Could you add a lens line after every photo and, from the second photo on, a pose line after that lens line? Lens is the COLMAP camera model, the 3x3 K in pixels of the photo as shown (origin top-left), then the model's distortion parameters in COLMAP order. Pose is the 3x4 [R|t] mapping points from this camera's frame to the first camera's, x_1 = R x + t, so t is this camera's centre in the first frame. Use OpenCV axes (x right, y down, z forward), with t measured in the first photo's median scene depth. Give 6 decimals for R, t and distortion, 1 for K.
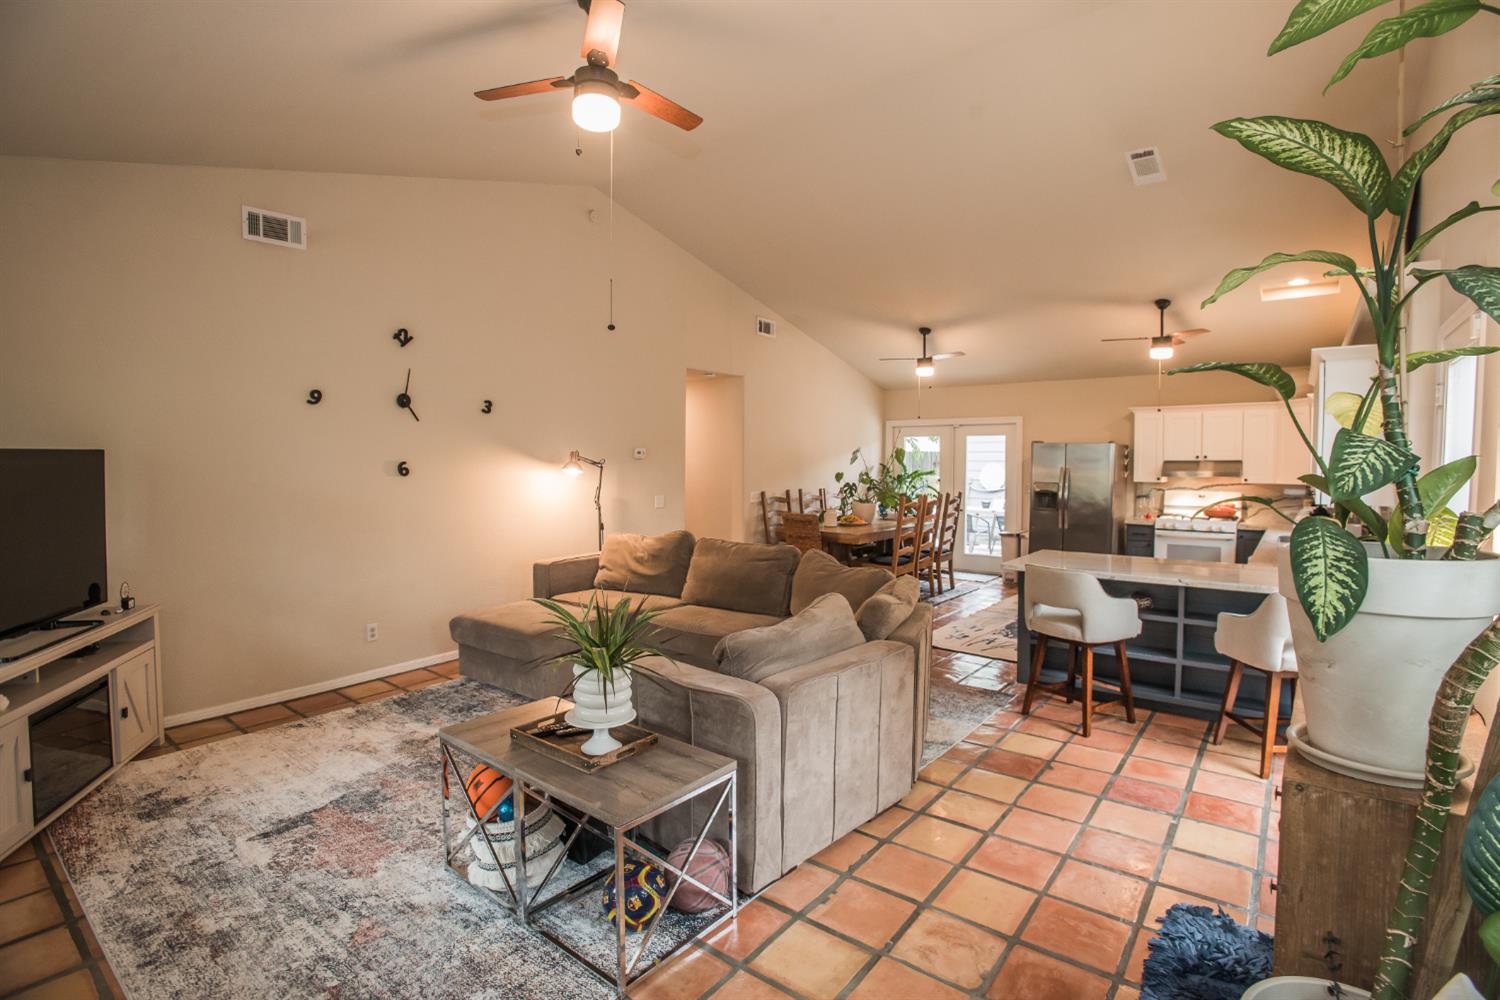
lens RADIAL K [[720.5, 0, 761.1], [0, 720.5, 491.2], [0, 0, 1]] dist [-0.059887, 0.022713]
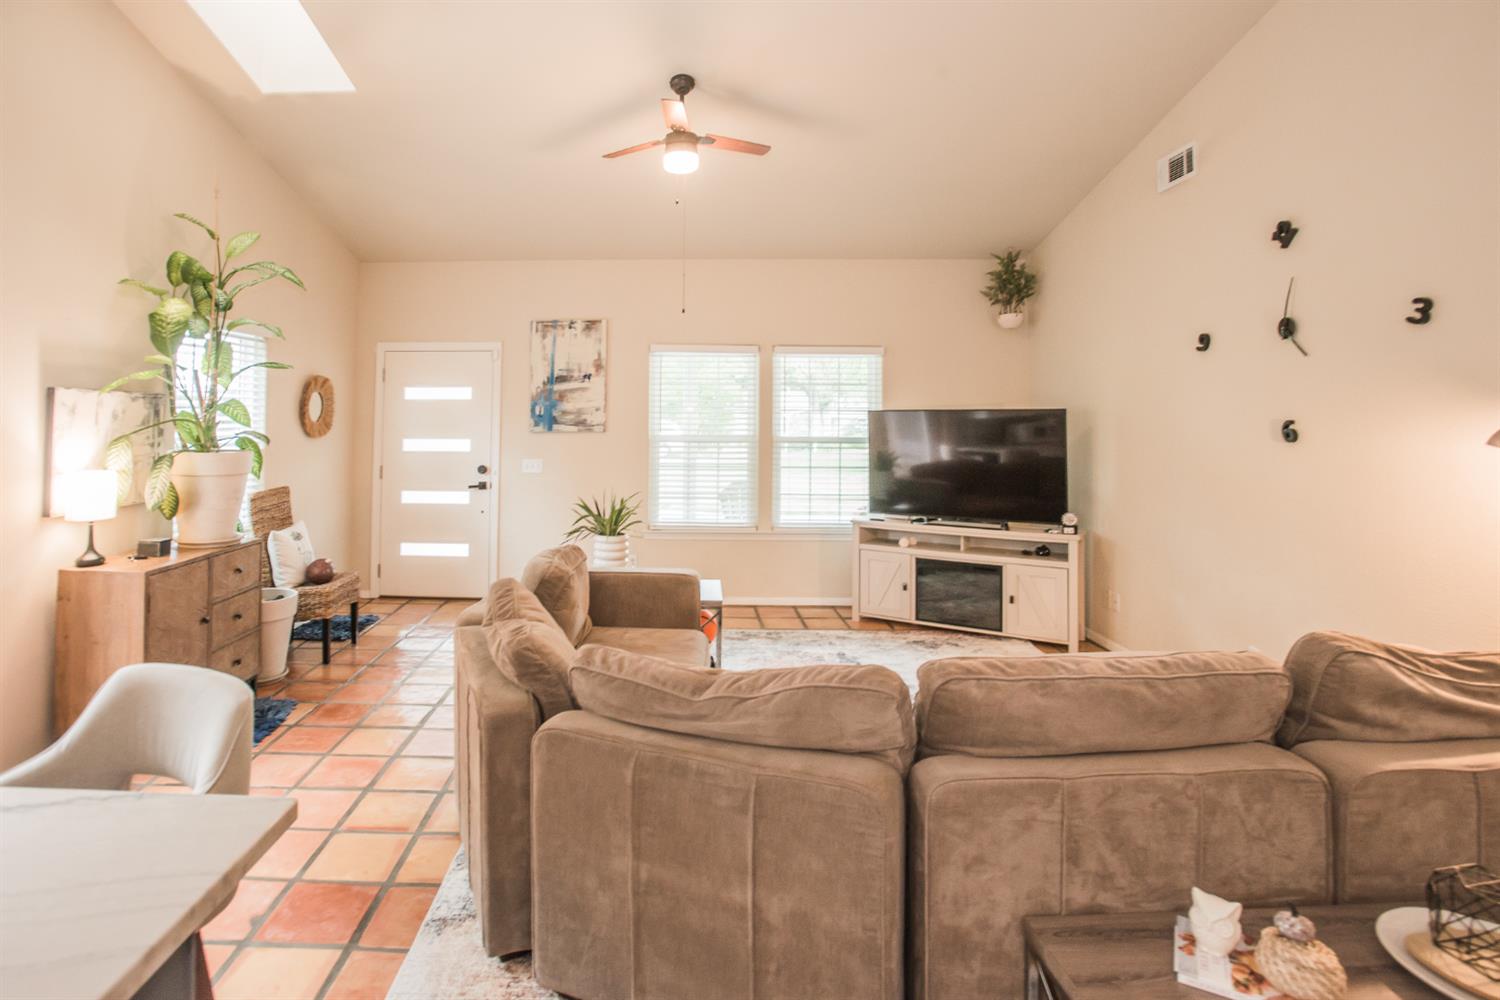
lens RADIAL K [[742.6, 0, 667.9], [0, 742.6, 375.2], [0, 0, 1]] dist [-0.050211, 0.000124]
pose [[-0.793371, -0.037453, -0.607586, 0.304079], [-0.032773, 0.999286, -0.018804, -0.044499], [0.607856, 0.004994, -0.794032, 1.002148]]
